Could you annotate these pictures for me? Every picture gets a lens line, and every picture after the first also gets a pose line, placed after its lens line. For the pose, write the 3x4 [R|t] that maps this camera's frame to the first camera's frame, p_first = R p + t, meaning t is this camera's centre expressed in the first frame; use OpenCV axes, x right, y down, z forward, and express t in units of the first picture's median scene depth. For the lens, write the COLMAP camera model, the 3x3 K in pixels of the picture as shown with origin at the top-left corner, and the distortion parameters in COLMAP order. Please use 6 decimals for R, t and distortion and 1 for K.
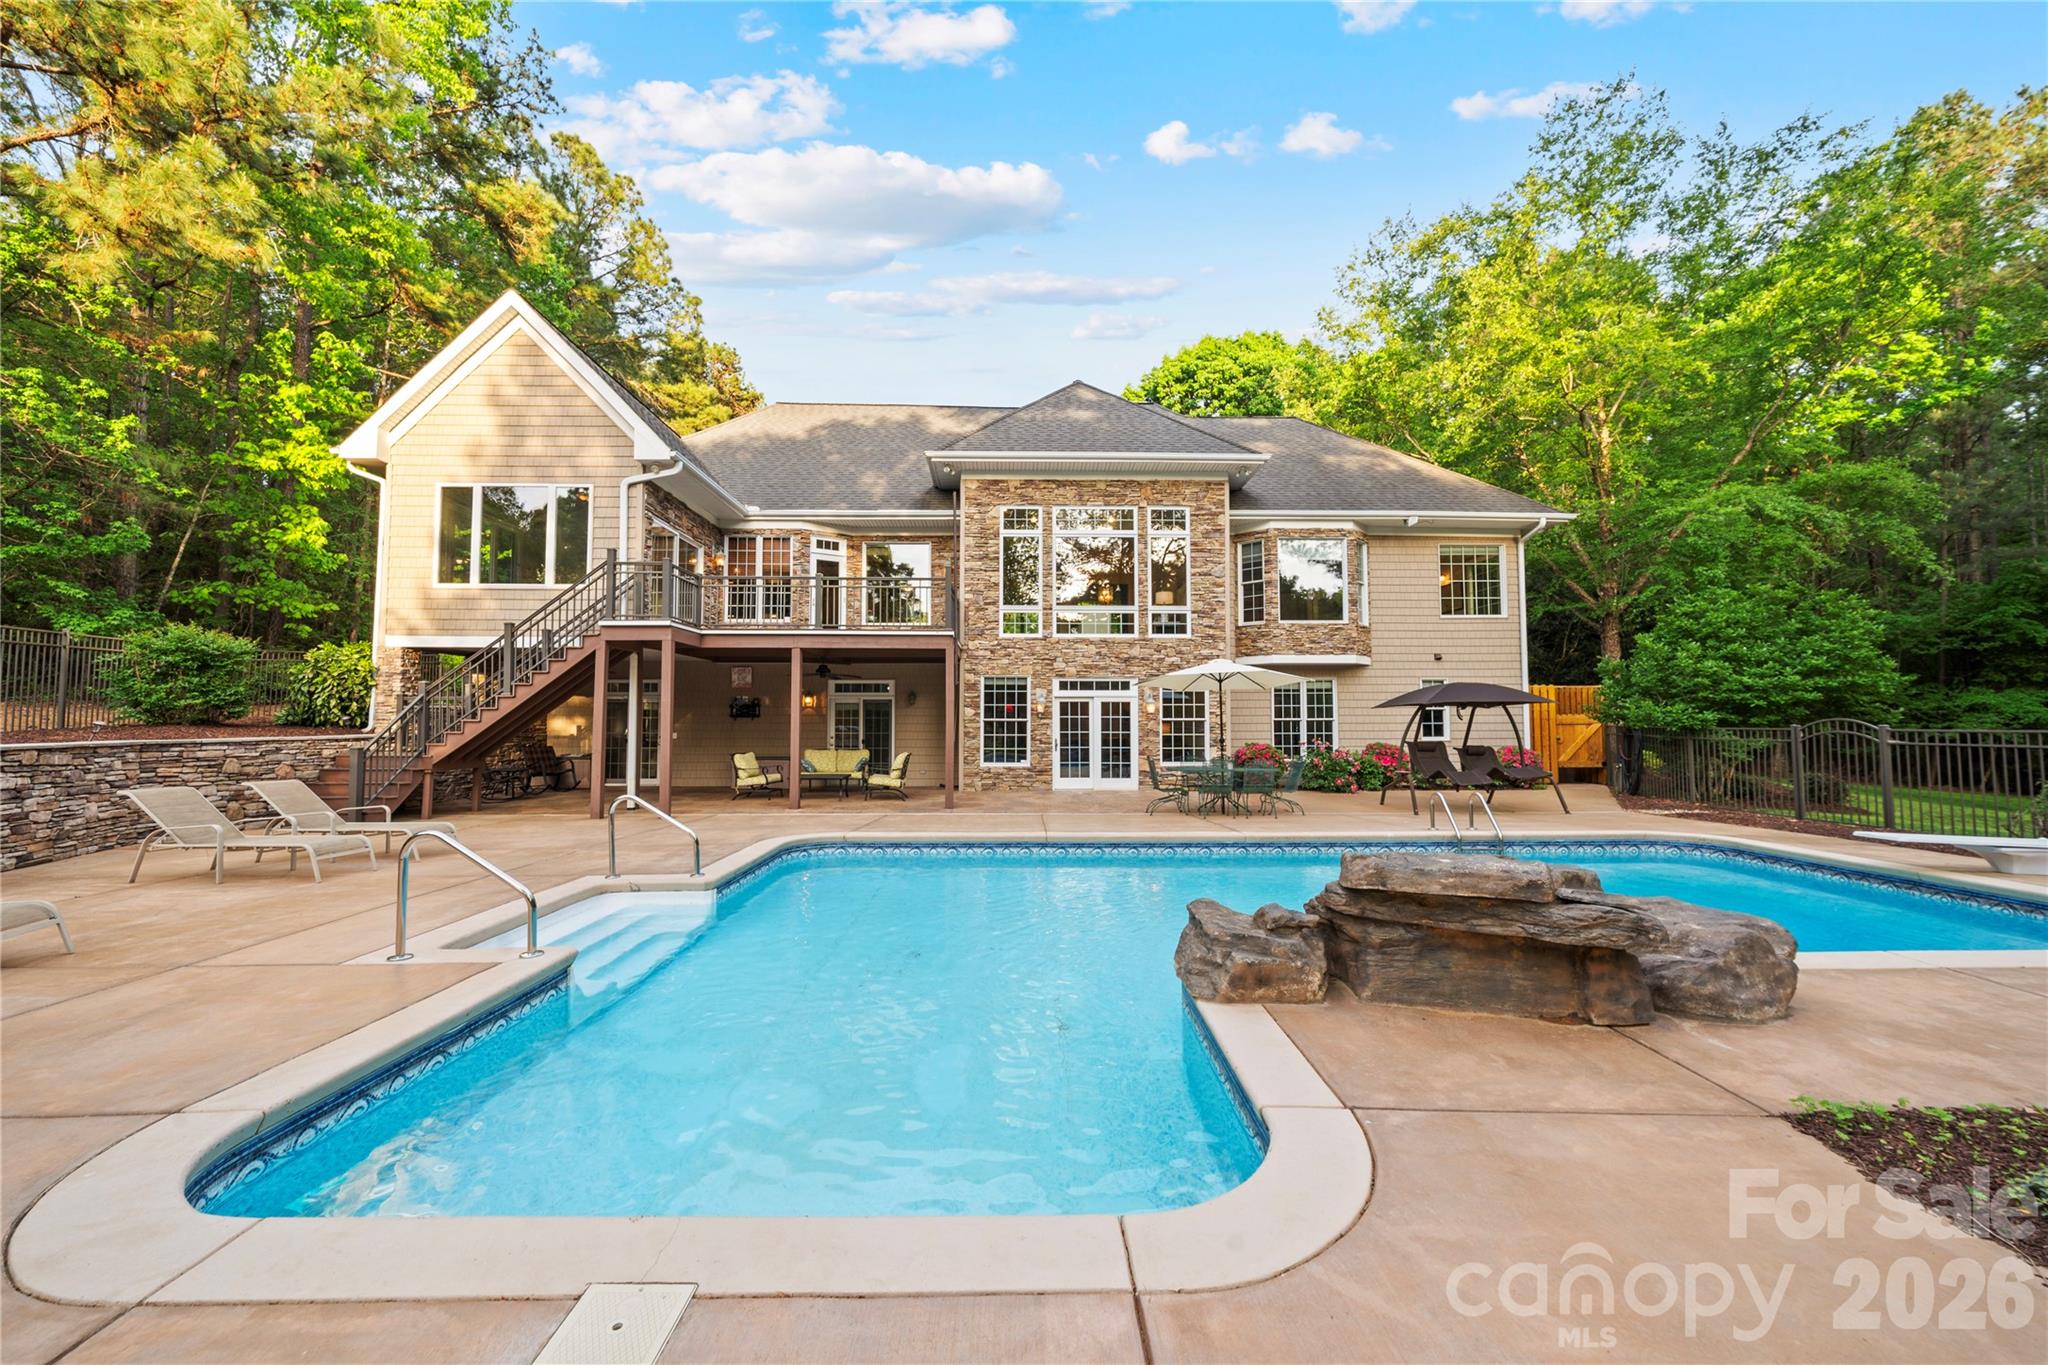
lens RADIAL K [[774.7, 0, 1024.0], [0, 774.7, 682.5], [0, 0, 1]] dist [0.001566, -0.000239]
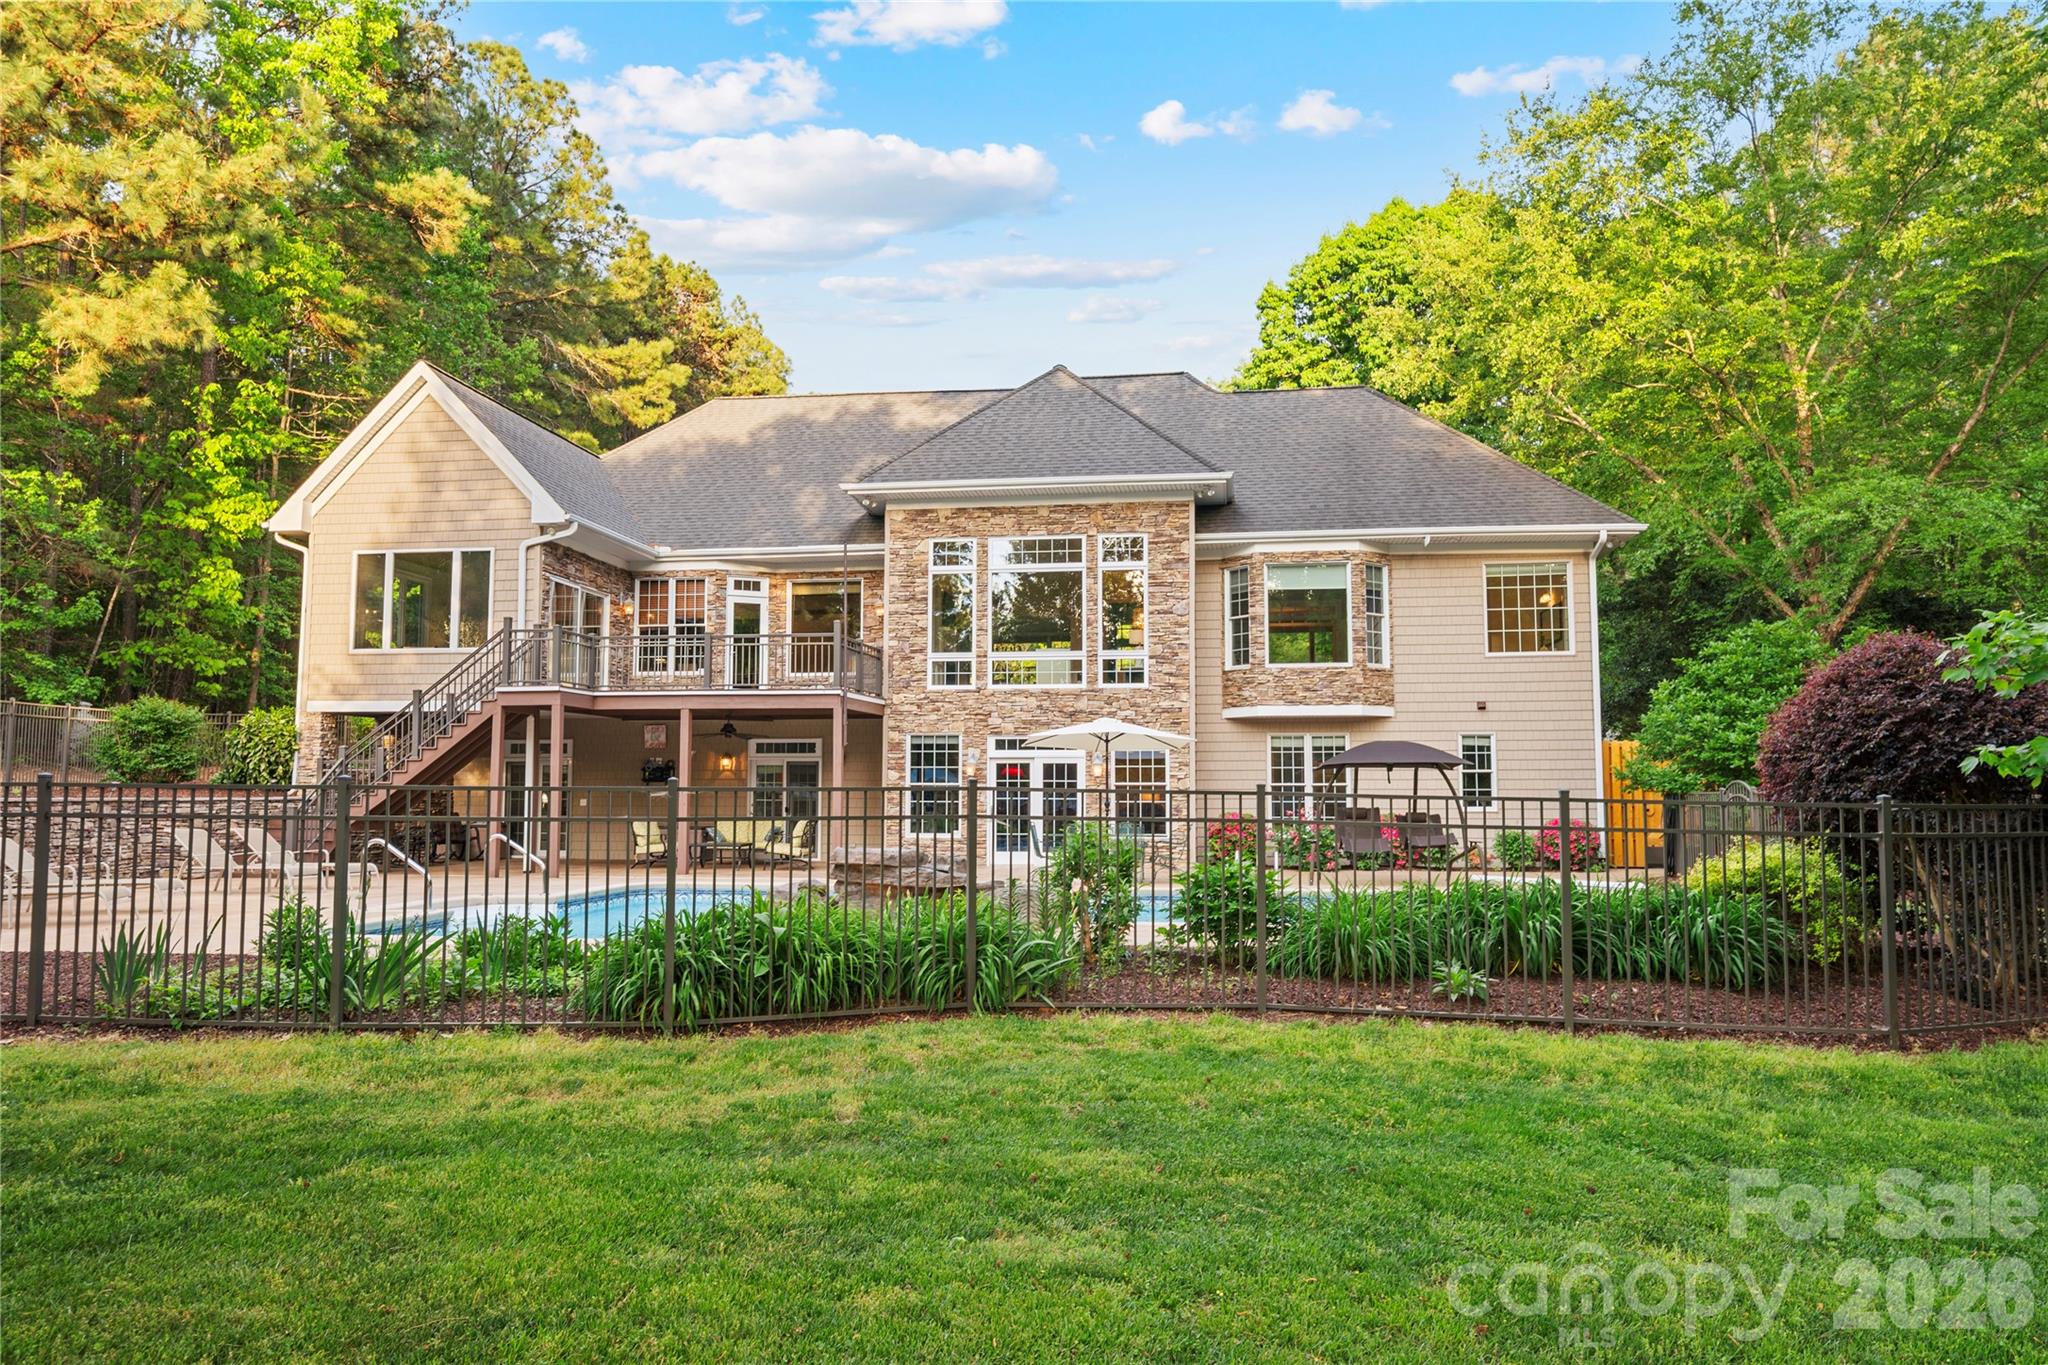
lens RADIAL K [[1398.2, 0, 1024.0], [0, 1398.2, 682.5], [0, 0, 1]] dist [0.005712, 0.004845]
pose [[0.984637, -0.012654, -0.174156, 0.349323], [0.006940, 0.999419, -0.033377, -0.013045], [0.174477, 0.031655, 0.984152, -0.531177]]
